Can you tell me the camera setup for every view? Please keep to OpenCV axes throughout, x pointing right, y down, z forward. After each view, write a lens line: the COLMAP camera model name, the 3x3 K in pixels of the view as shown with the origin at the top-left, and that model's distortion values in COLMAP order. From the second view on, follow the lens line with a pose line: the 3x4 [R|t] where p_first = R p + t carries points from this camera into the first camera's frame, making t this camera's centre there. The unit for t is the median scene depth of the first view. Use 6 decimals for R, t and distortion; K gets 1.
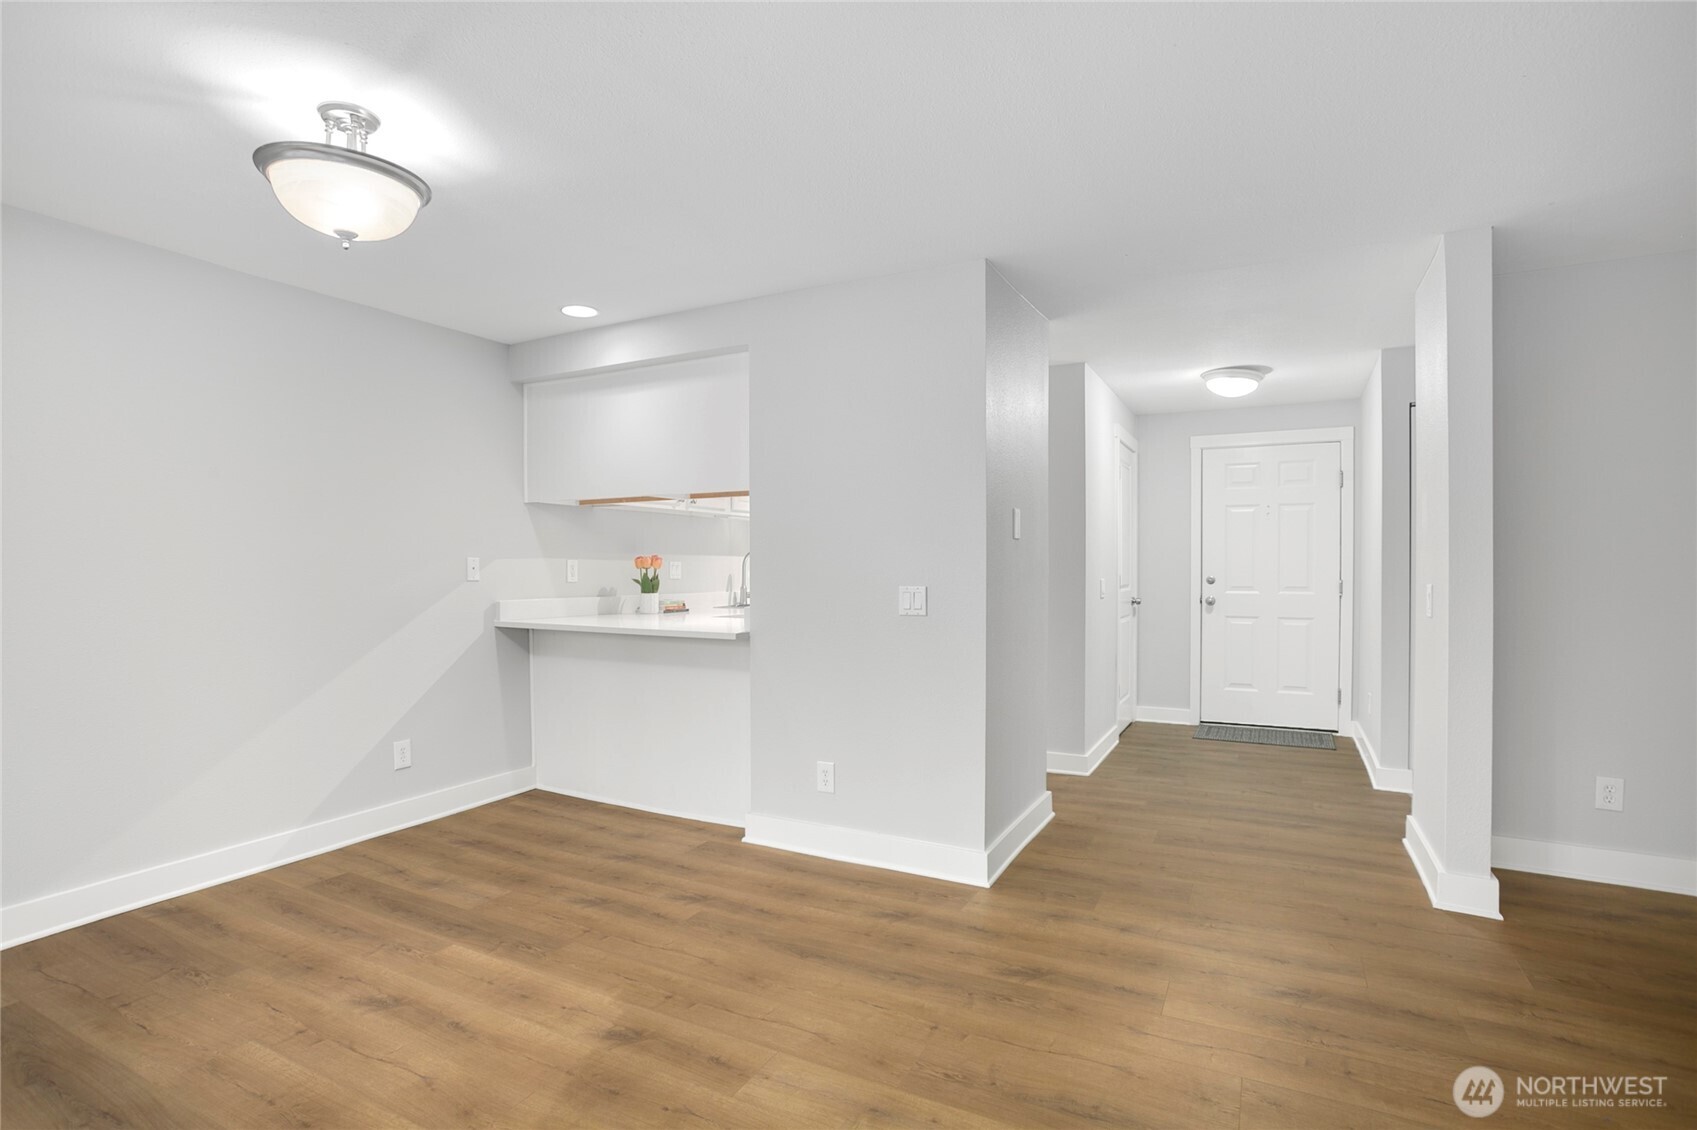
lens RADIAL K [[857.2, 0, 848.5], [0, 857.2, 565.0], [0, 0, 1]] dist [-0.002028, -0.000300]
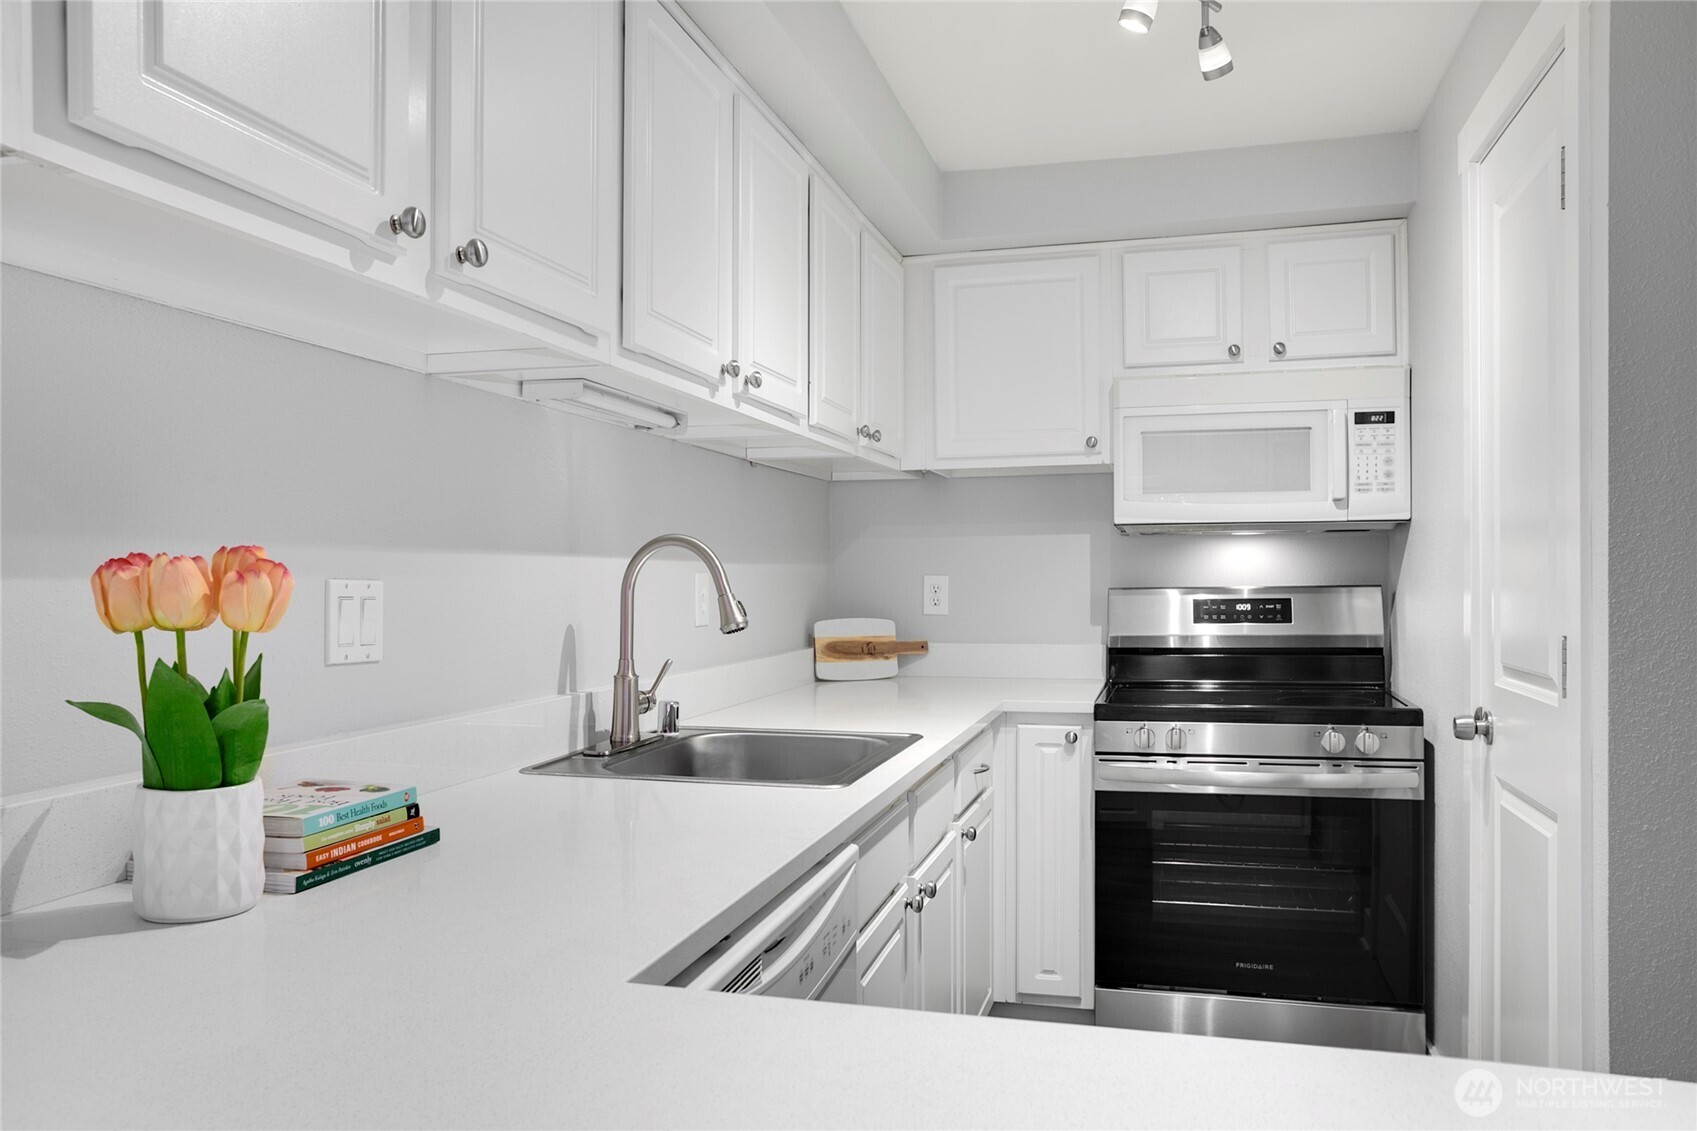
lens RADIAL K [[1238.4, 0, 848.5], [0, 1238.4, 565.5], [0, 0, 1]] dist [0.000169, -0.000065]
pose [[0.978928, 0.003783, 0.204170, -0.161486], [-0.002562, 0.999977, -0.006242, -0.006447], [-0.204189, 0.005587, 0.978915, 0.749273]]
